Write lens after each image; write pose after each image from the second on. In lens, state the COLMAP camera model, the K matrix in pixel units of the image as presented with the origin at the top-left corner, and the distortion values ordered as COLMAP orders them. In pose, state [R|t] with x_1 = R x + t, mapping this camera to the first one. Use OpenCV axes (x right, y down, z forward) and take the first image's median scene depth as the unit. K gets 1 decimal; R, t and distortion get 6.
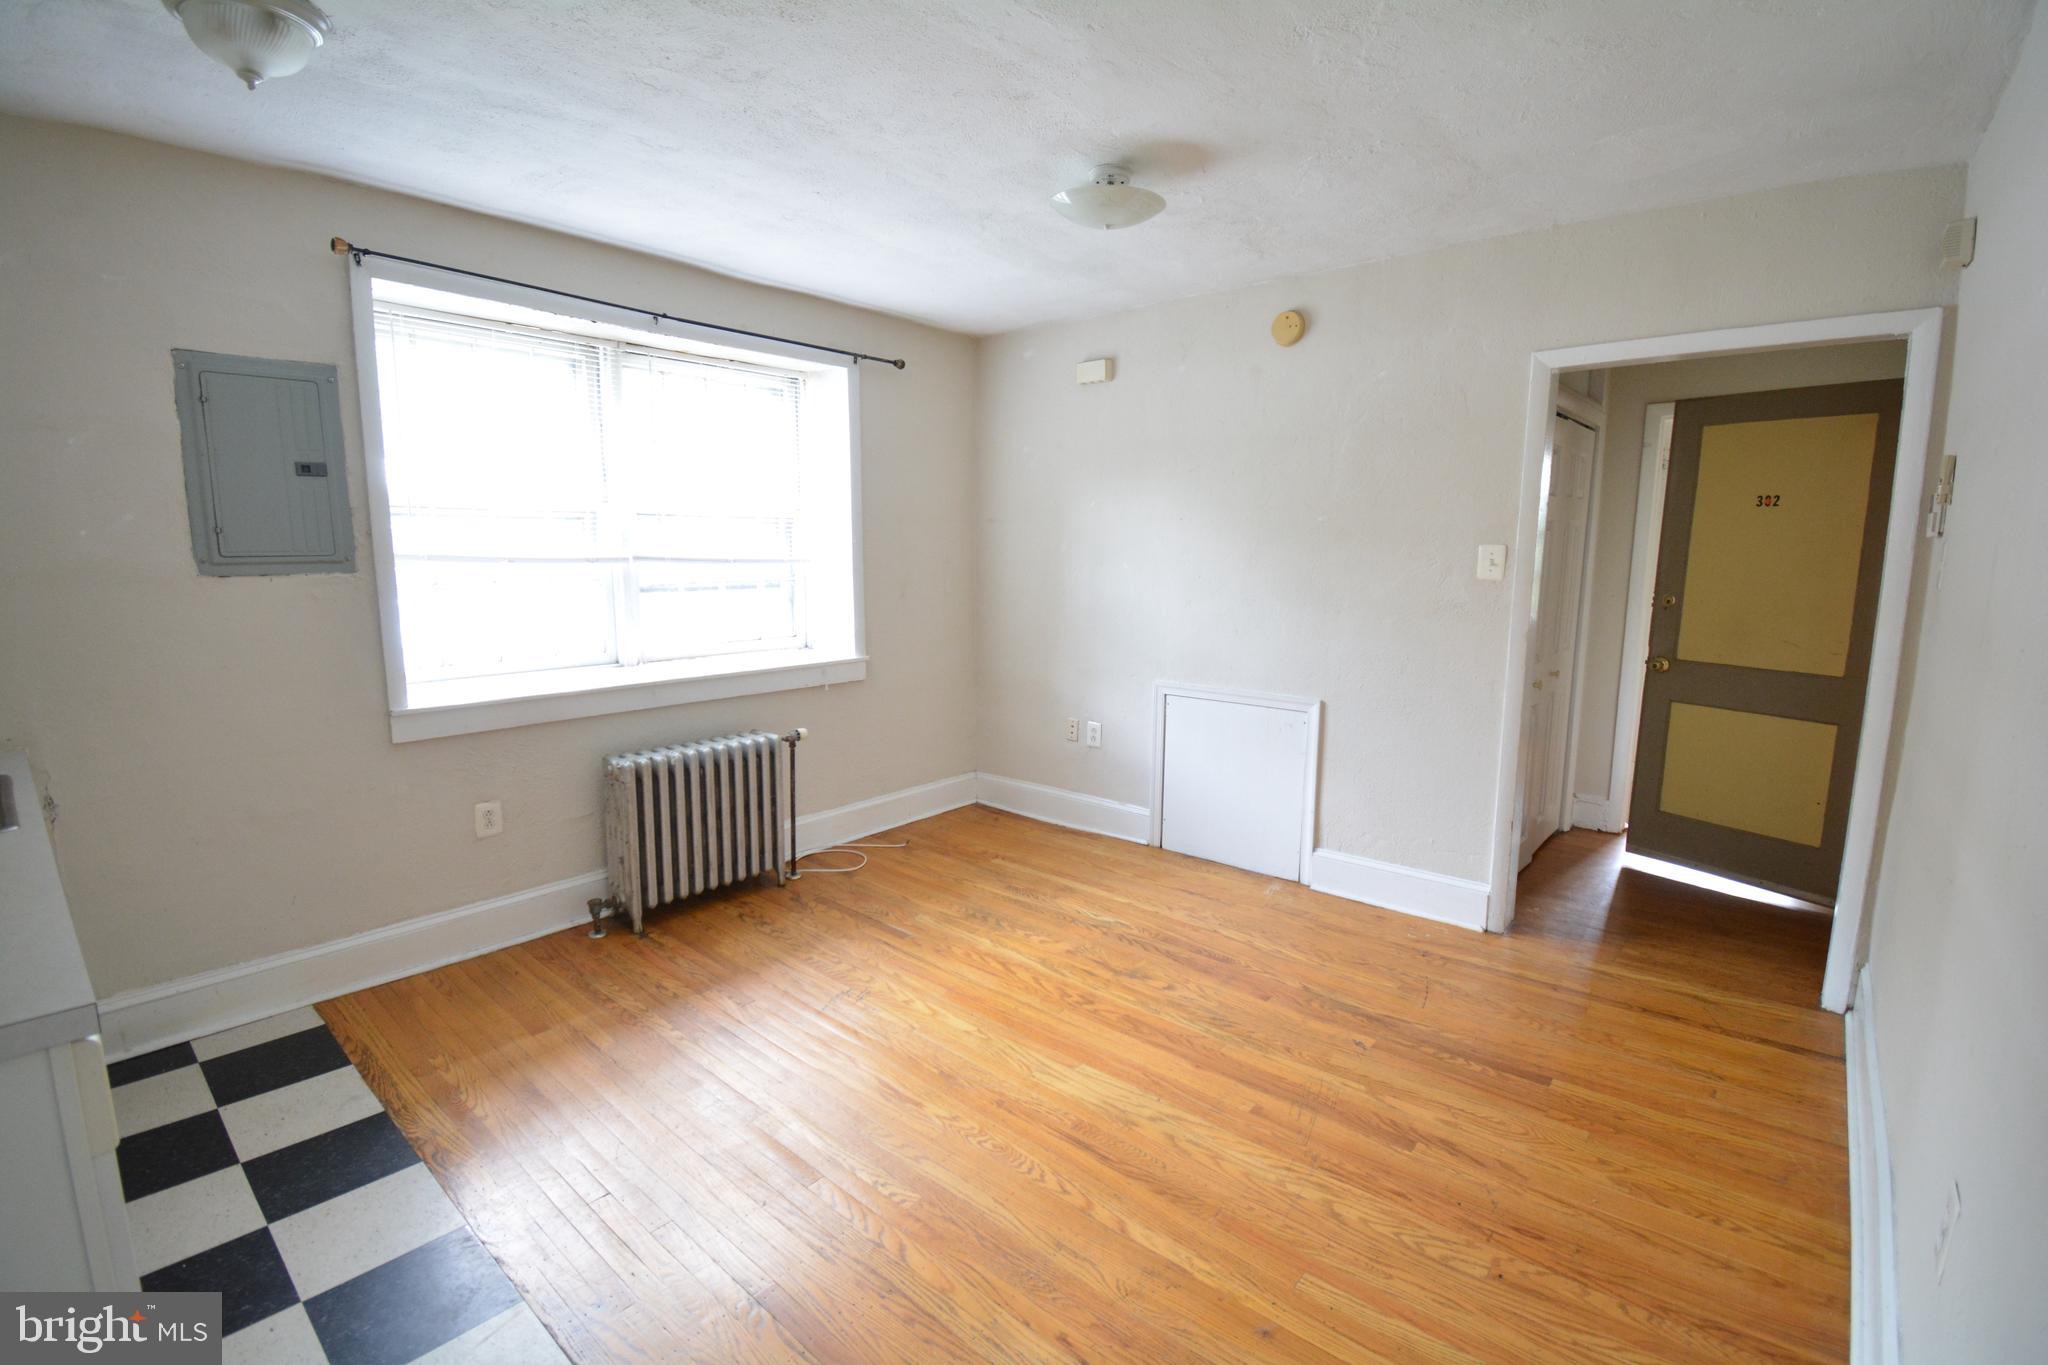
lens RADIAL K [[904.4, 0, 1025.4], [0, 904.4, 673.8], [0, 0, 1]] dist [0.005493, -0.006438]
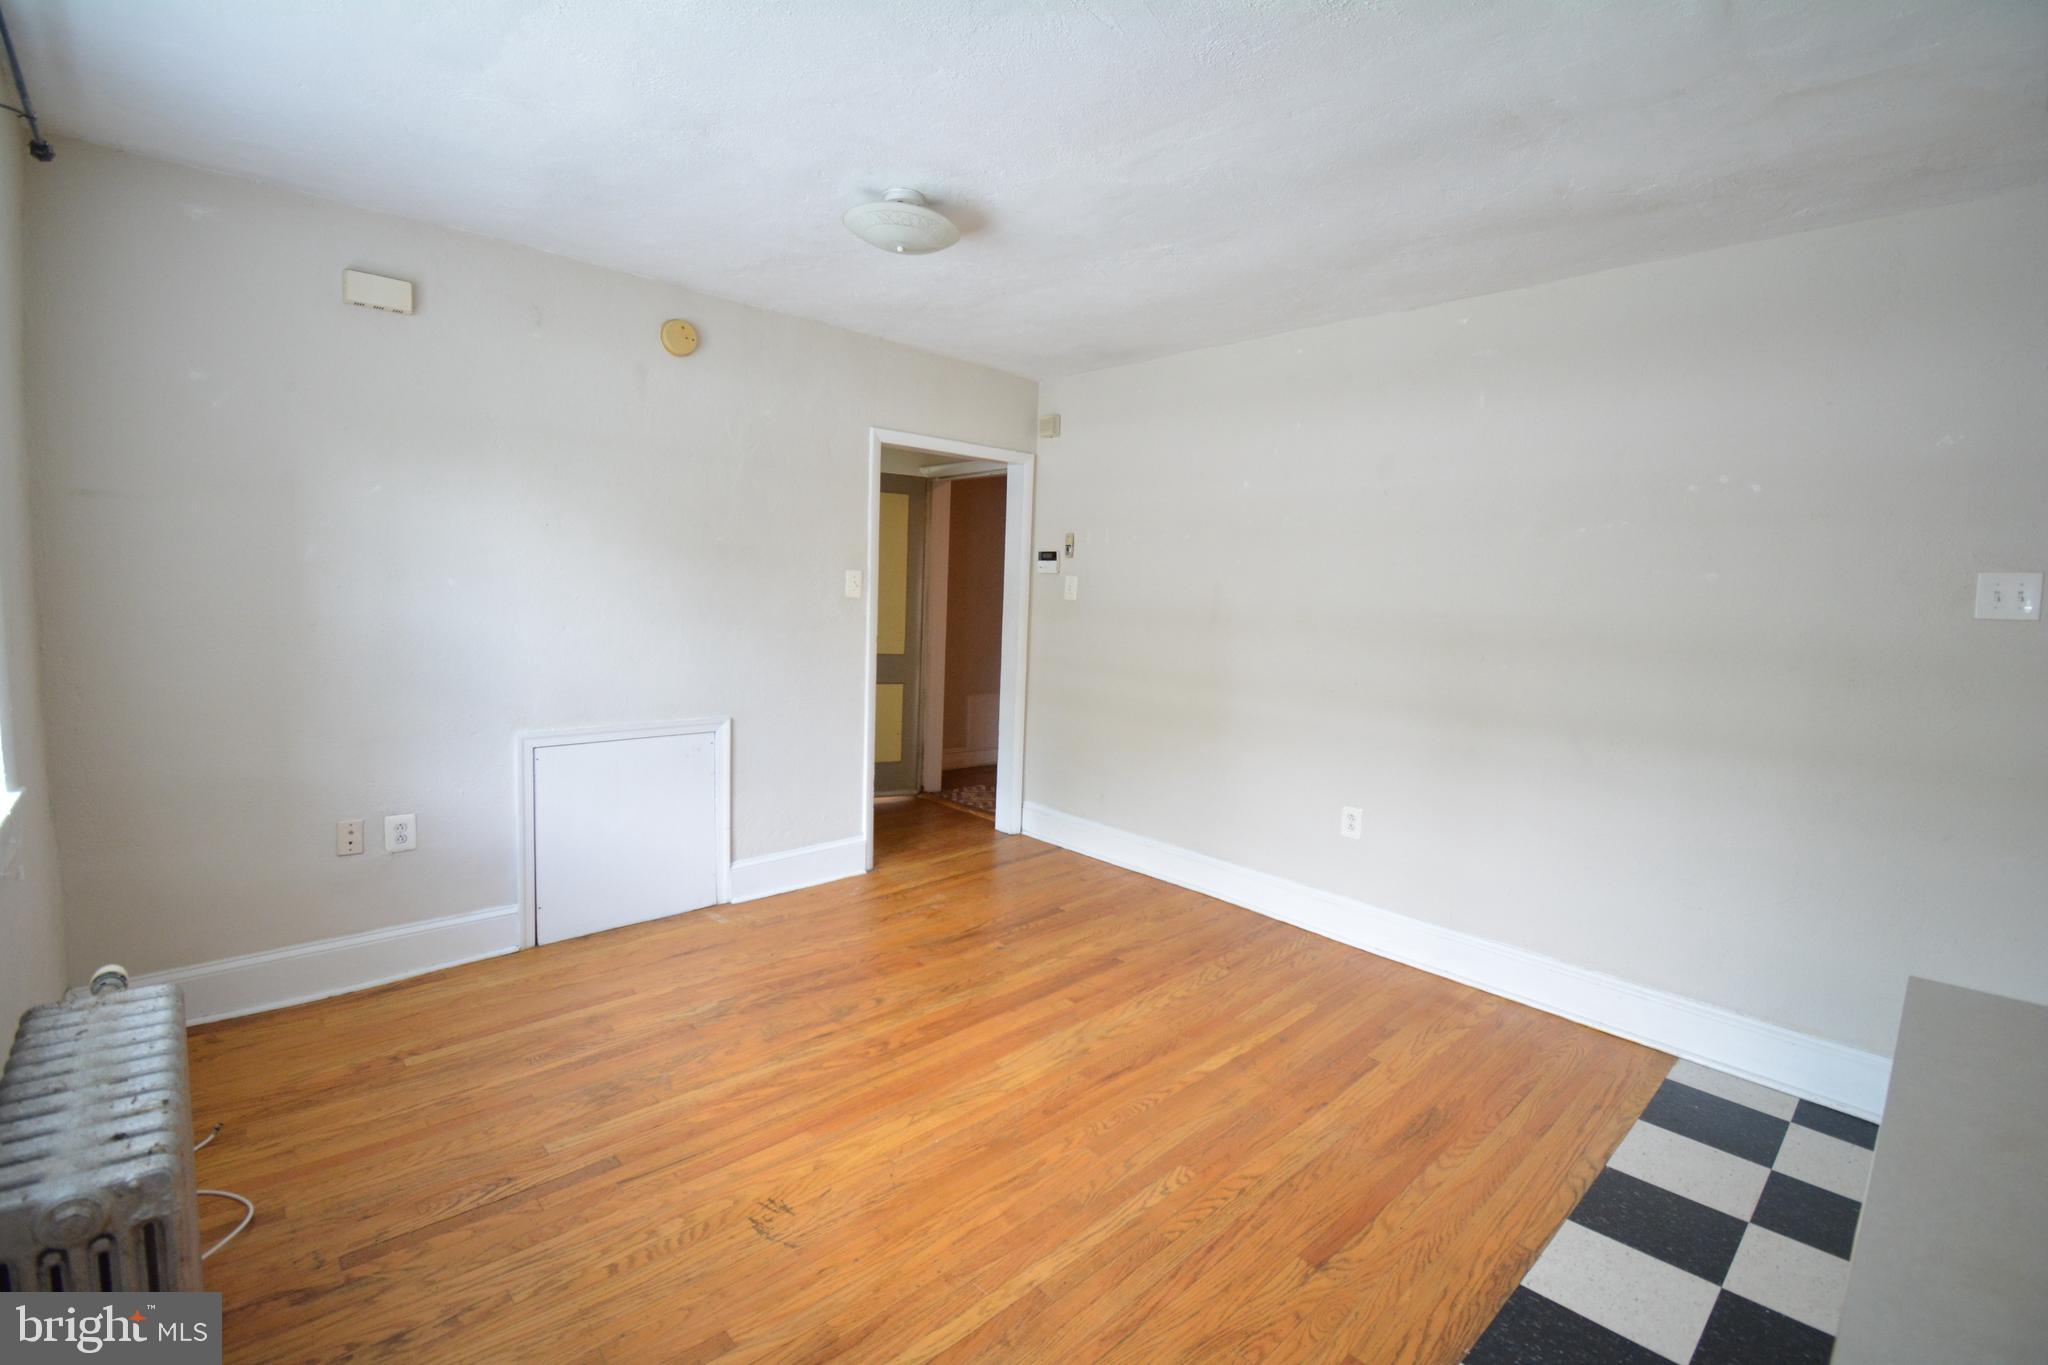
lens RADIAL K [[904.4, 0, 1017.3], [0, 904.4, 677.6], [0, 0, 1]] dist [0.005493, -0.006438]
pose [[0.111472, -0.098657, 0.988858, -0.772073], [0.108209, 0.990348, 0.086608, -0.081823], [-0.987859, 0.097349, 0.121071, 0.667043]]
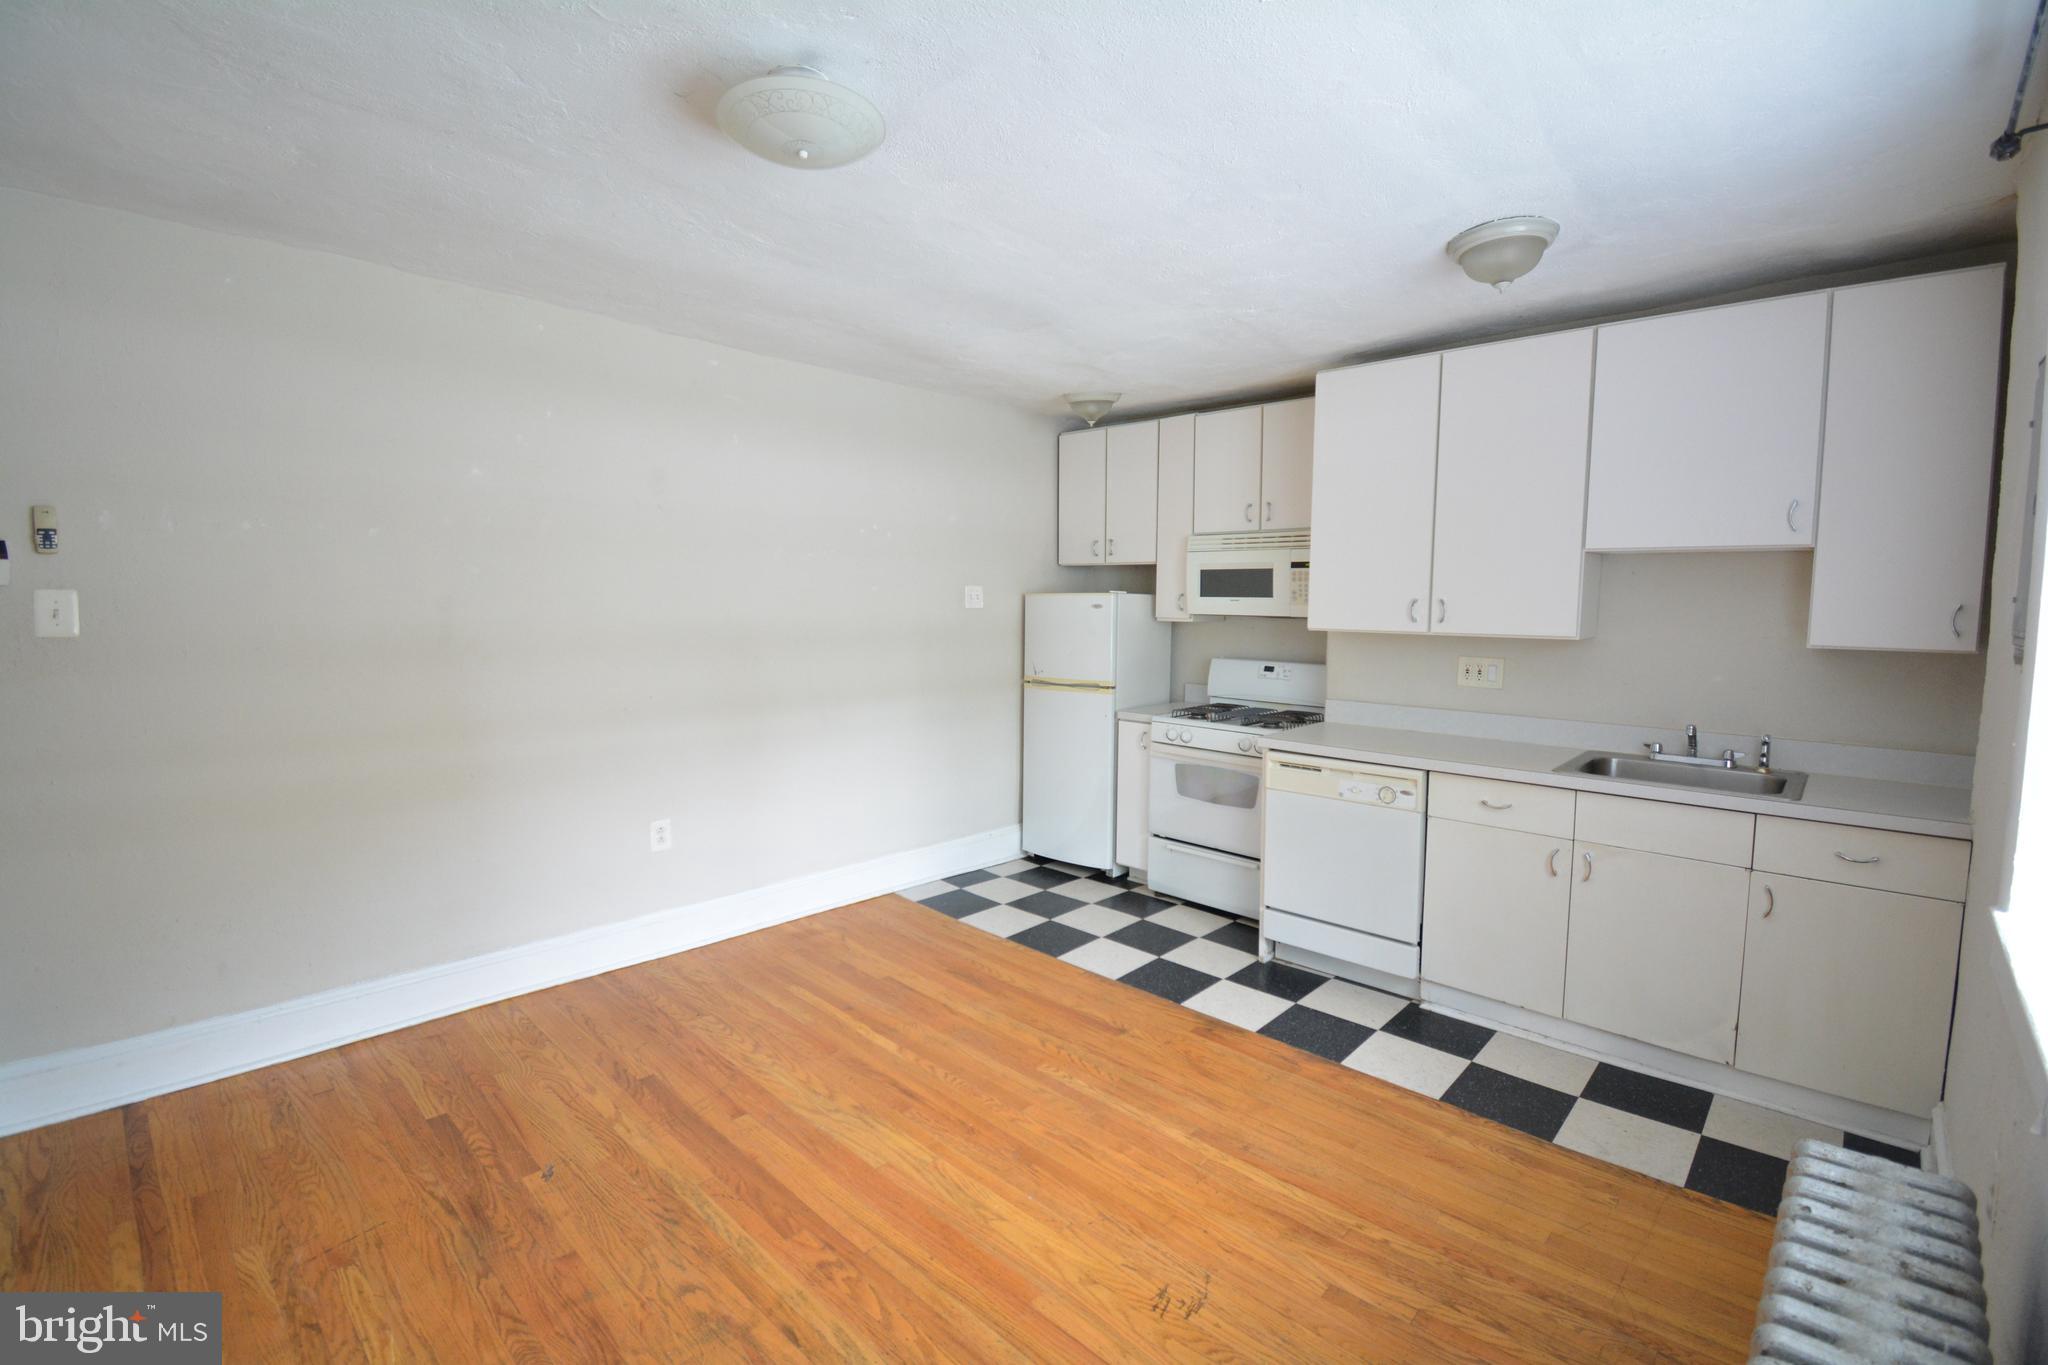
lens RADIAL K [[904.4, 0, 1026.1], [0, 904.4, 674.6], [0, 0, 1]] dist [0.005493, -0.006438]
pose [[-0.999093, -0.014220, 0.040146, -0.098055], [-0.004748, 0.973927, 0.226814, -0.217728], [-0.042325, 0.226418, -0.973110, 1.471352]]
